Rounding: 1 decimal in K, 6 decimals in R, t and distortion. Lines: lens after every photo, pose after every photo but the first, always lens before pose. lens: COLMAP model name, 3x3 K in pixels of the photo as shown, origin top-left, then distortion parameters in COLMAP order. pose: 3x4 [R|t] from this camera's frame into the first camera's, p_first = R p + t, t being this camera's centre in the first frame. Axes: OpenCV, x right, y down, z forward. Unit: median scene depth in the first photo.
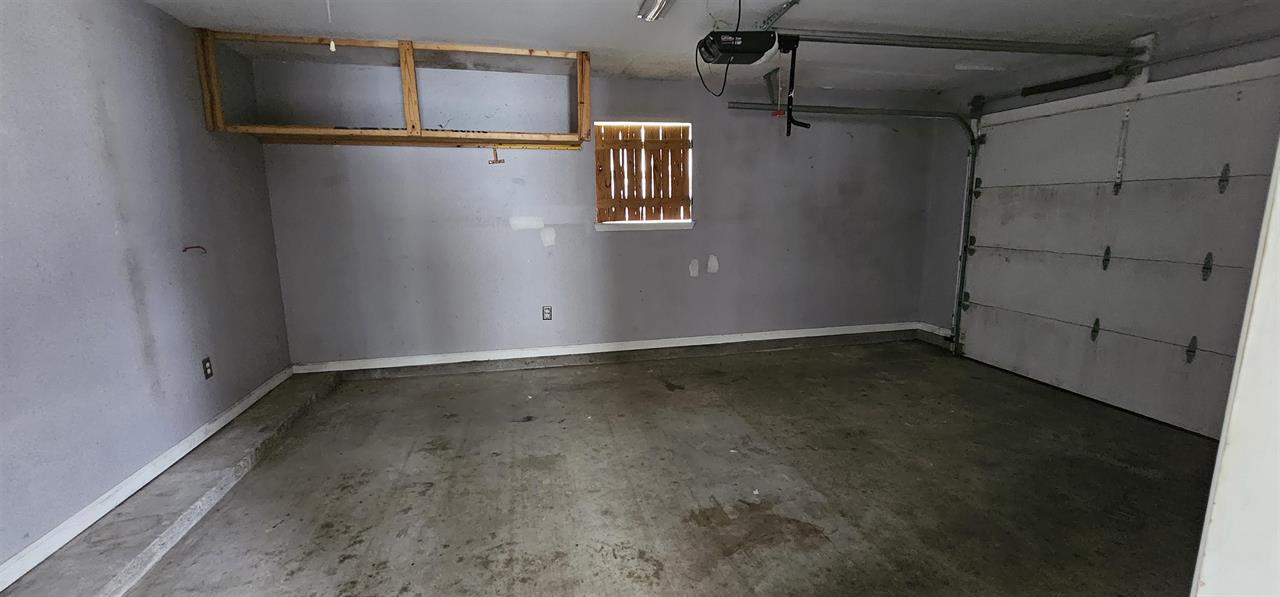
lens RADIAL K [[528.4, 0, 645.9], [0, 528.4, 301.0], [0, 0, 1]] dist [0.004681, 0.000539]
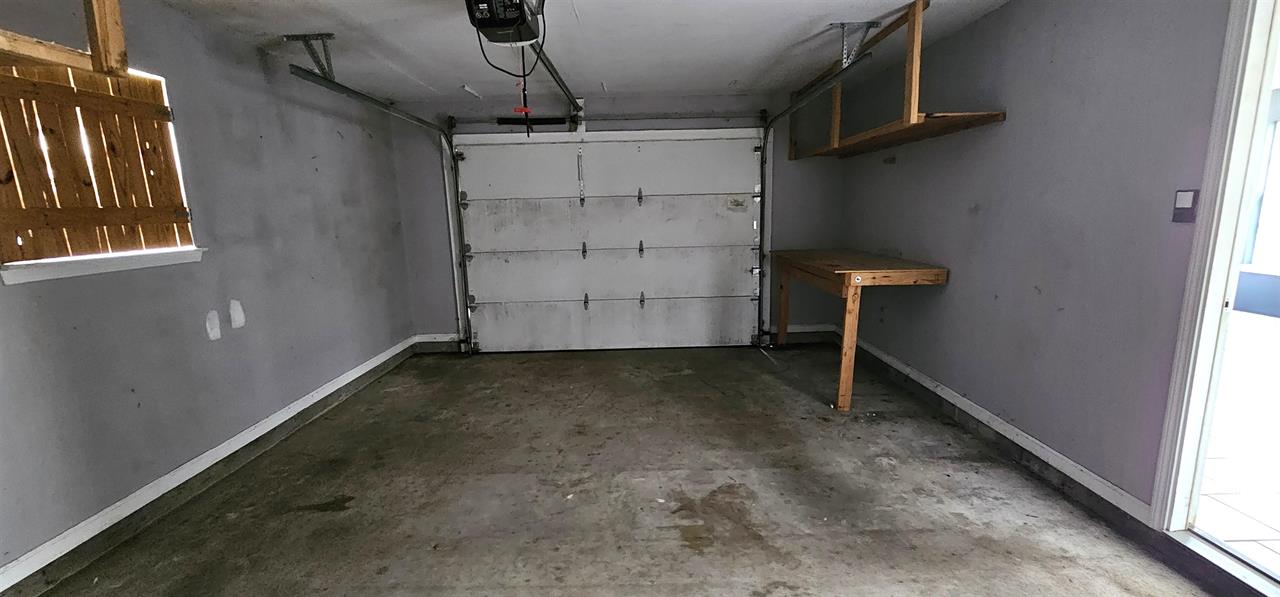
lens RADIAL K [[528.4, 0, 645.7], [0, 528.4, 301.2], [0, 0, 1]] dist [0.004681, 0.000539]
pose [[0.234690, -0.165661, 0.957850, -0.399595], [0.193490, 0.973615, 0.120979, -0.074046], [-0.952619, 0.156942, 0.260552, 0.414867]]
